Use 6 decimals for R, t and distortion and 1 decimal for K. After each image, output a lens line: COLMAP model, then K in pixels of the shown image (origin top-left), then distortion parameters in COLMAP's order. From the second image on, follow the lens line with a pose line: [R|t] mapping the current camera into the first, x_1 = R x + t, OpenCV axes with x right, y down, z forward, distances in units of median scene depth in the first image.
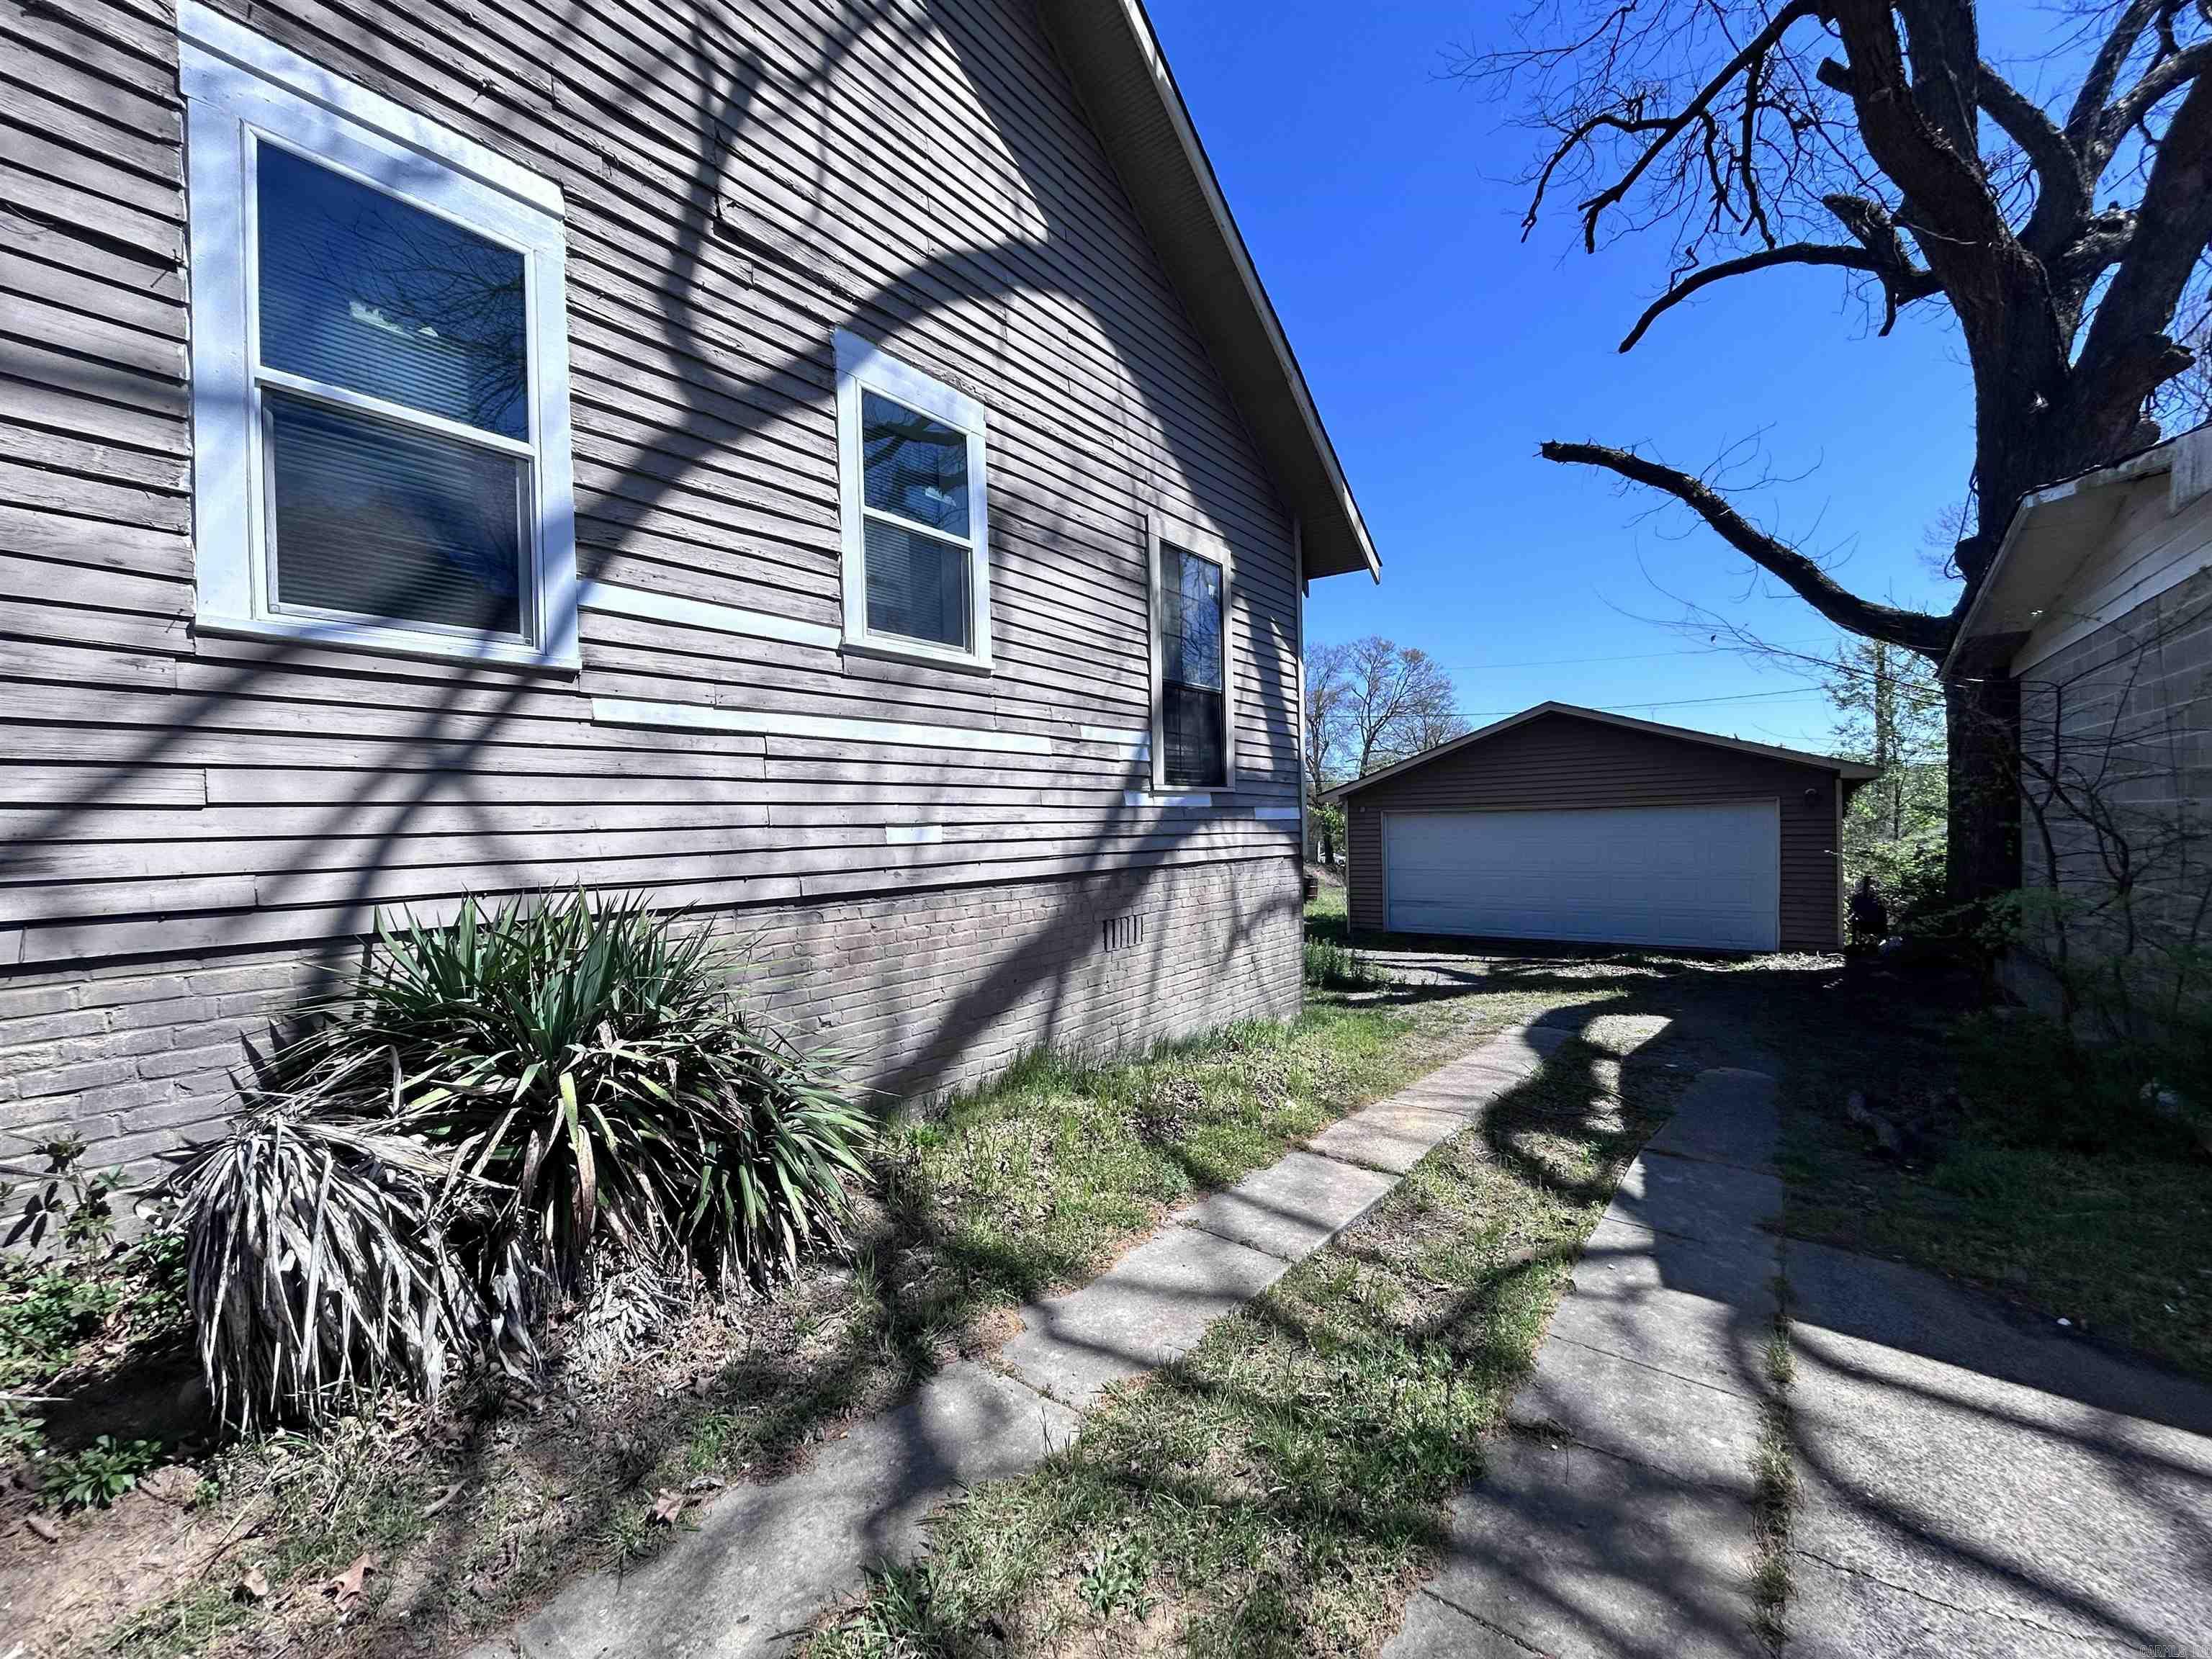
lens RADIAL K [[891.9, 0, 1096.3], [0, 891.9, 830.7], [0, 0, 1]] dist [-0.002299, 0.001142]
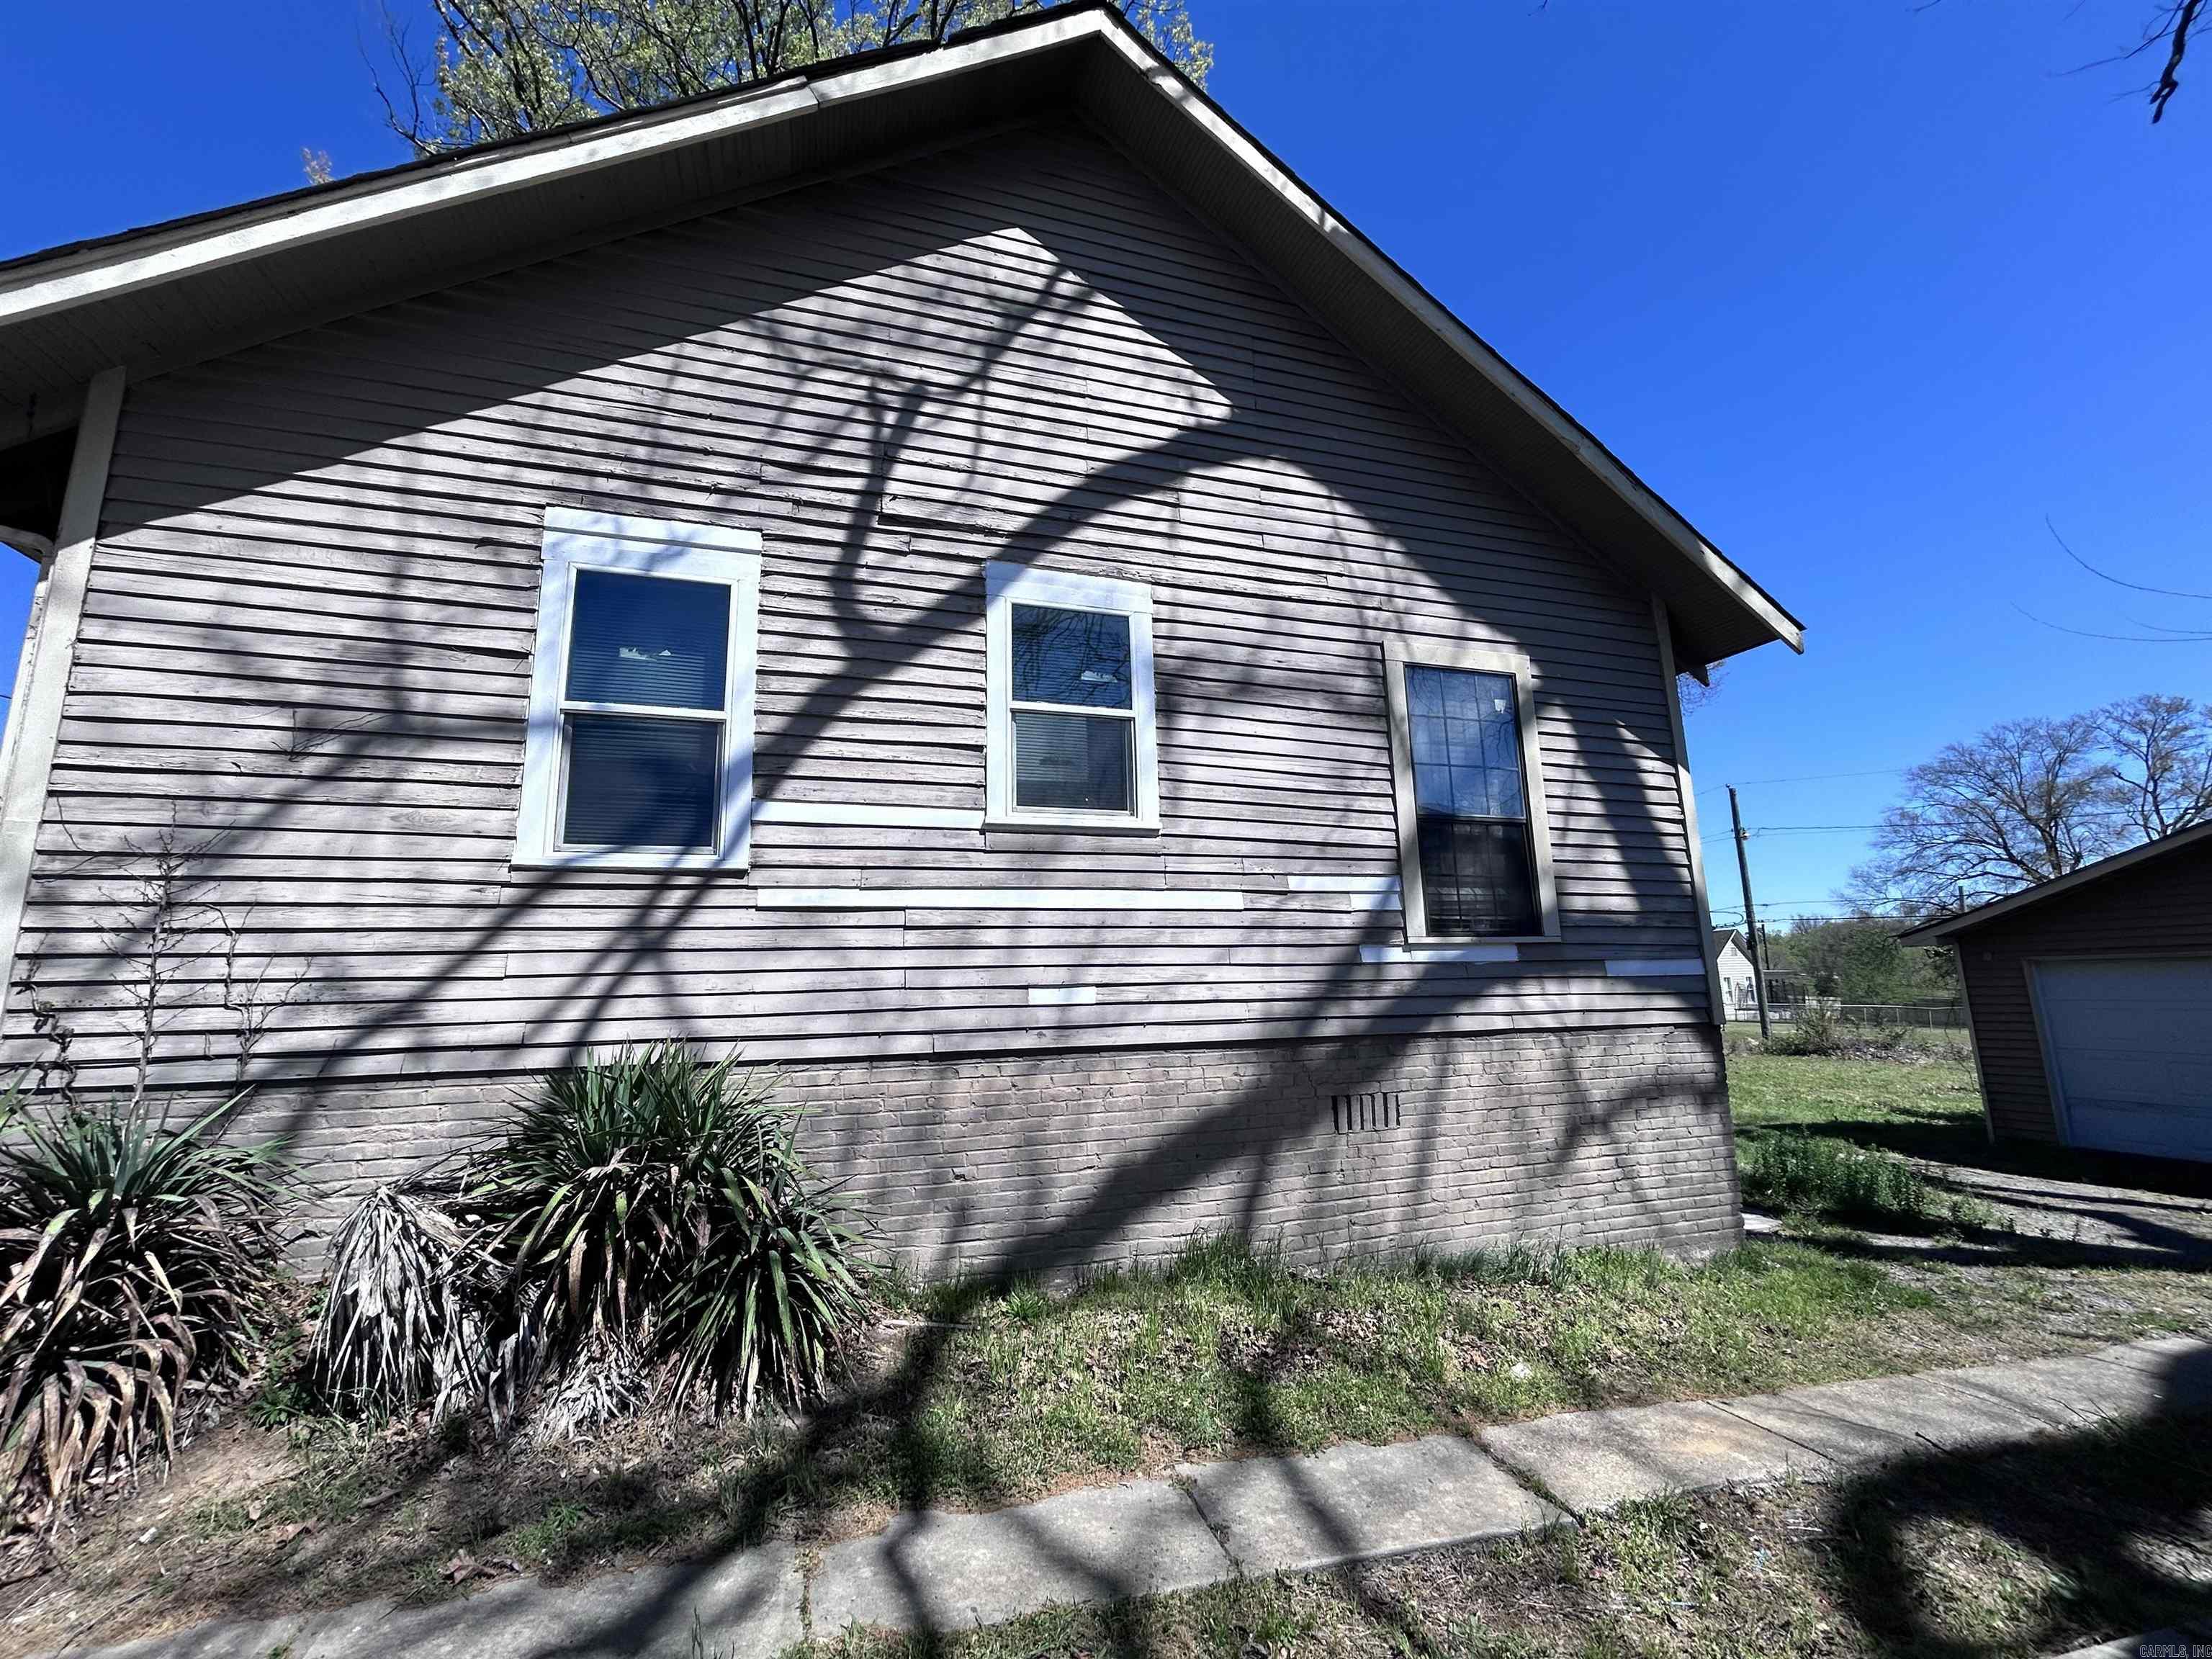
lens RADIAL K [[891.9, 0, 1105.8], [0, 891.9, 832.1], [0, 0, 1]] dist [-0.002299, 0.001142]
pose [[0.823012, -0.095032, -0.560018, 0.507334], [0.000126, 0.985936, -0.167122, -0.011625], [0.568024, 0.137473, 0.811449, 0.189834]]
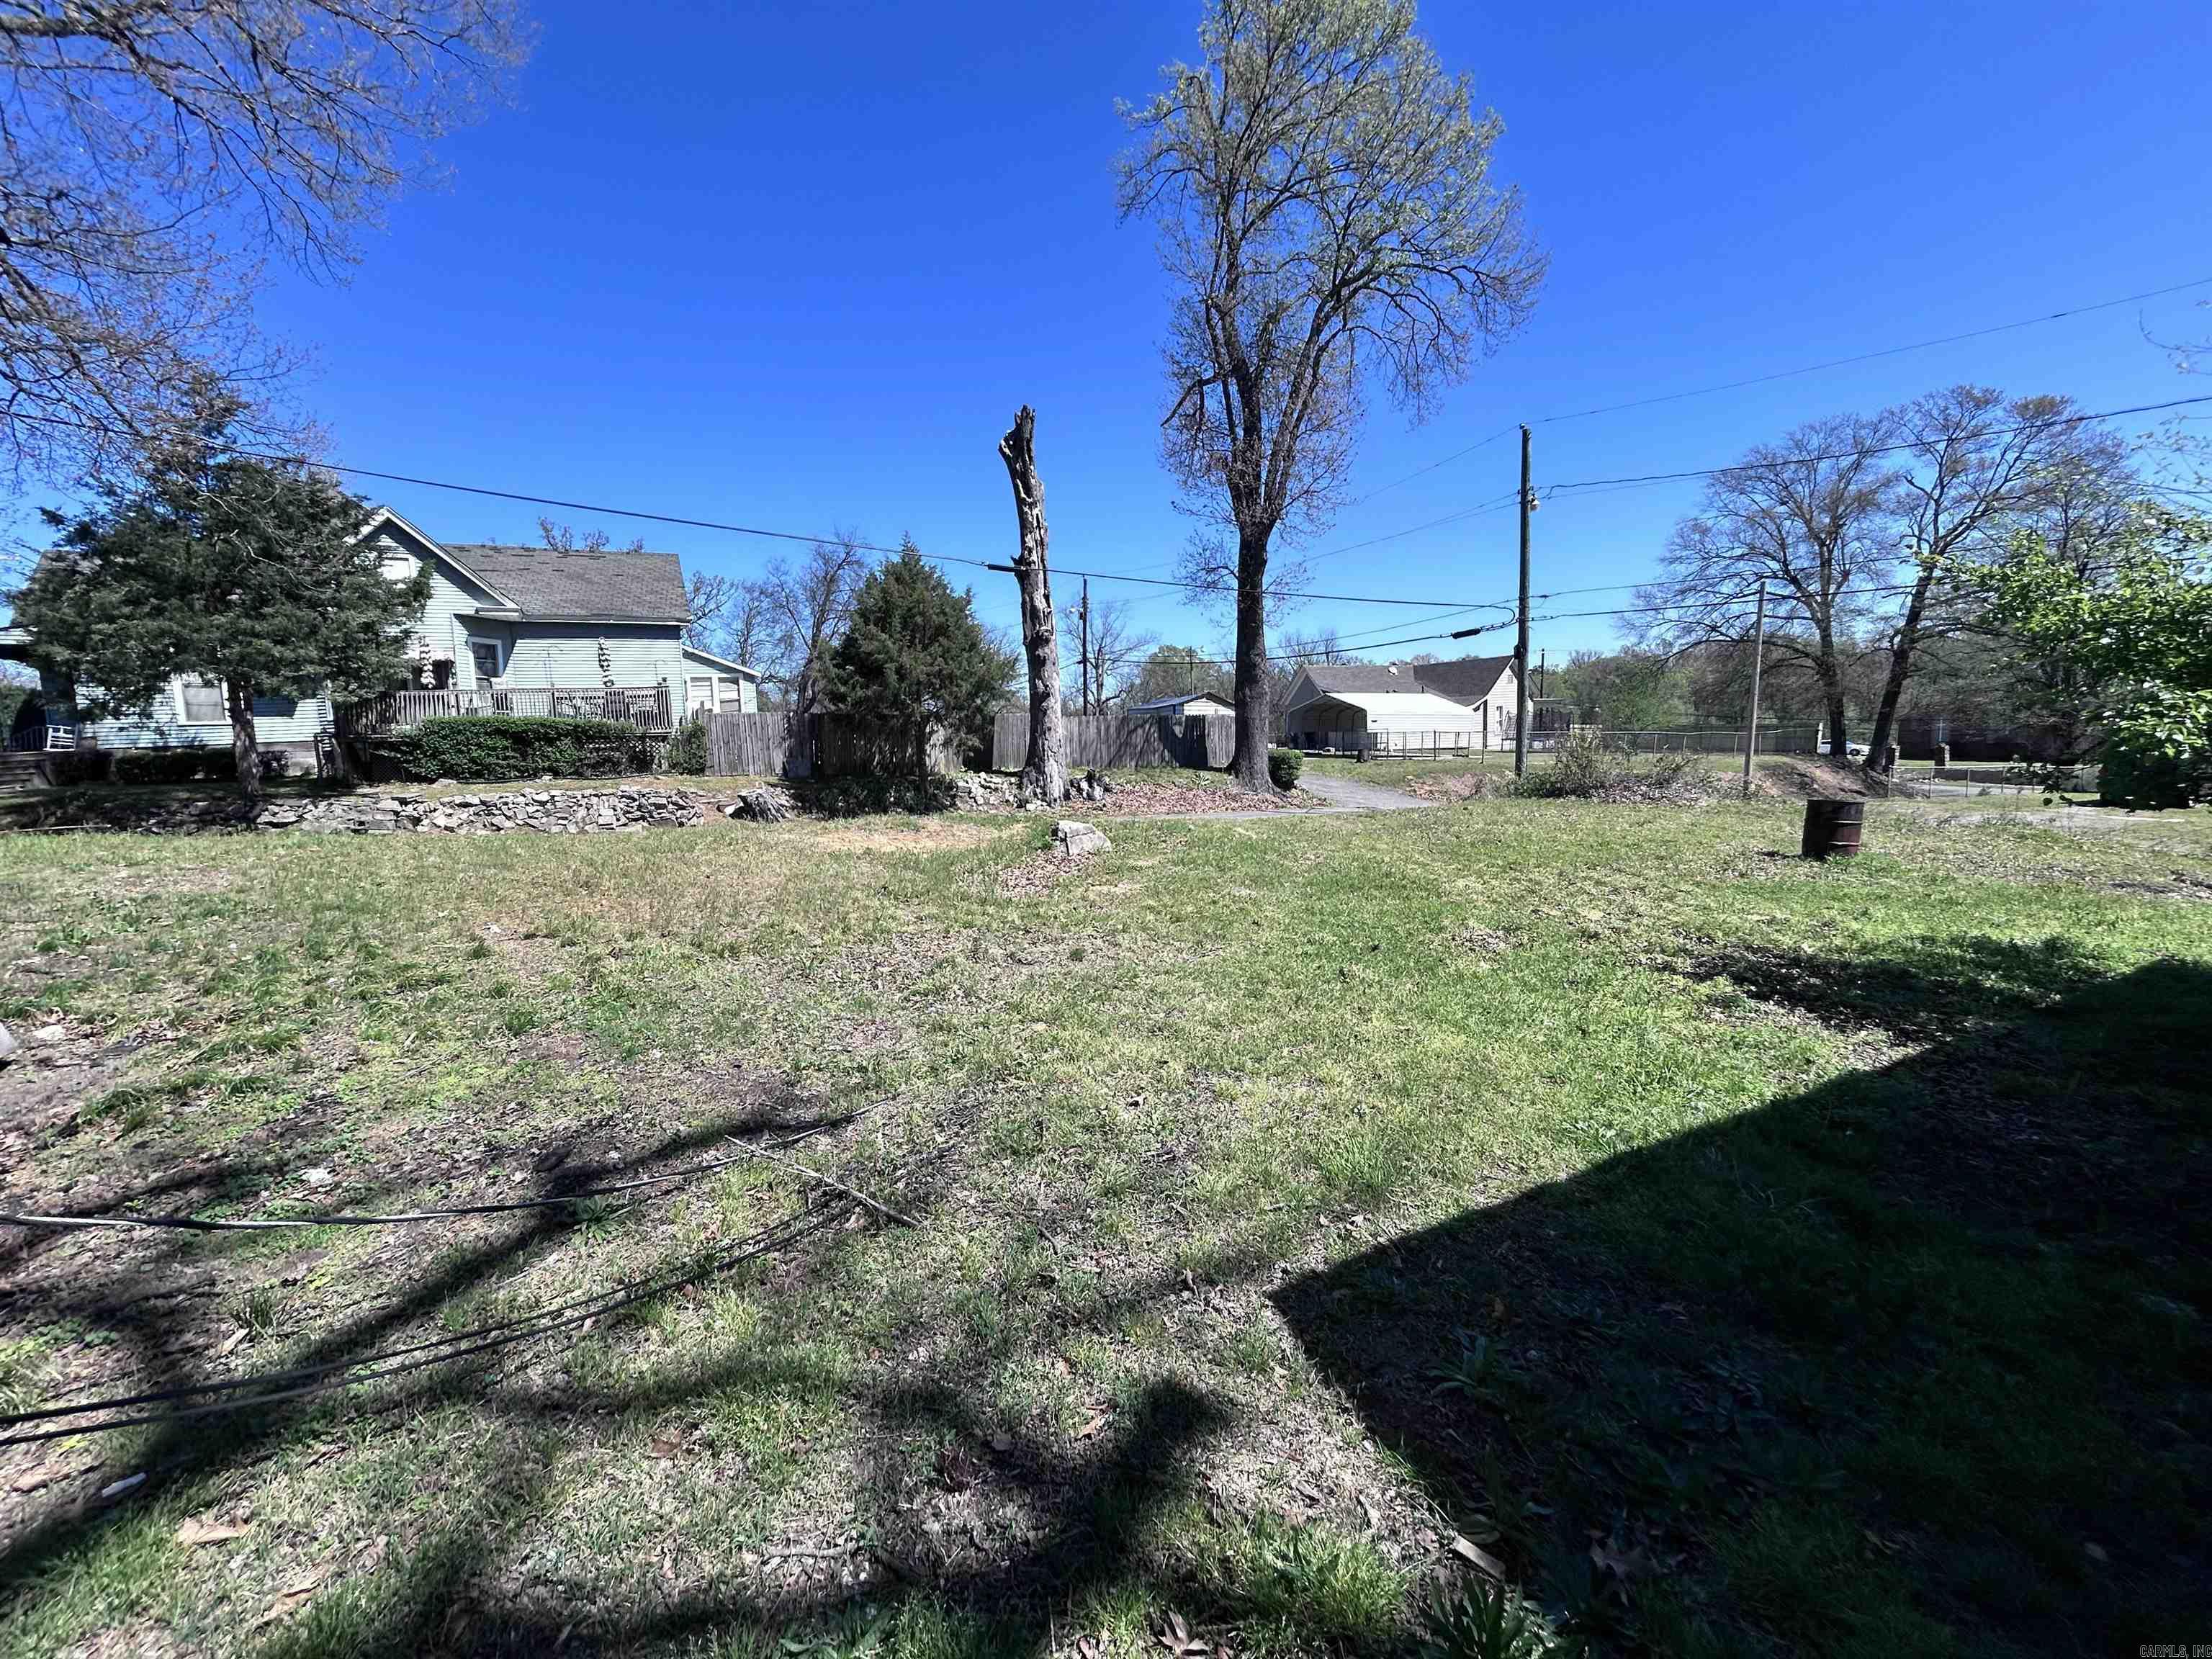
lens RADIAL K [[891.9, 0, 1109.9], [0, 891.9, 820.6], [0, 0, 1]] dist [-0.002299, 0.001142]
pose [[0.913195, 0.031794, -0.406280, 0.640952], [0.014164, 0.993873, 0.109613, 0.073452], [0.407276, -0.105852, 0.907150, 3.003277]]
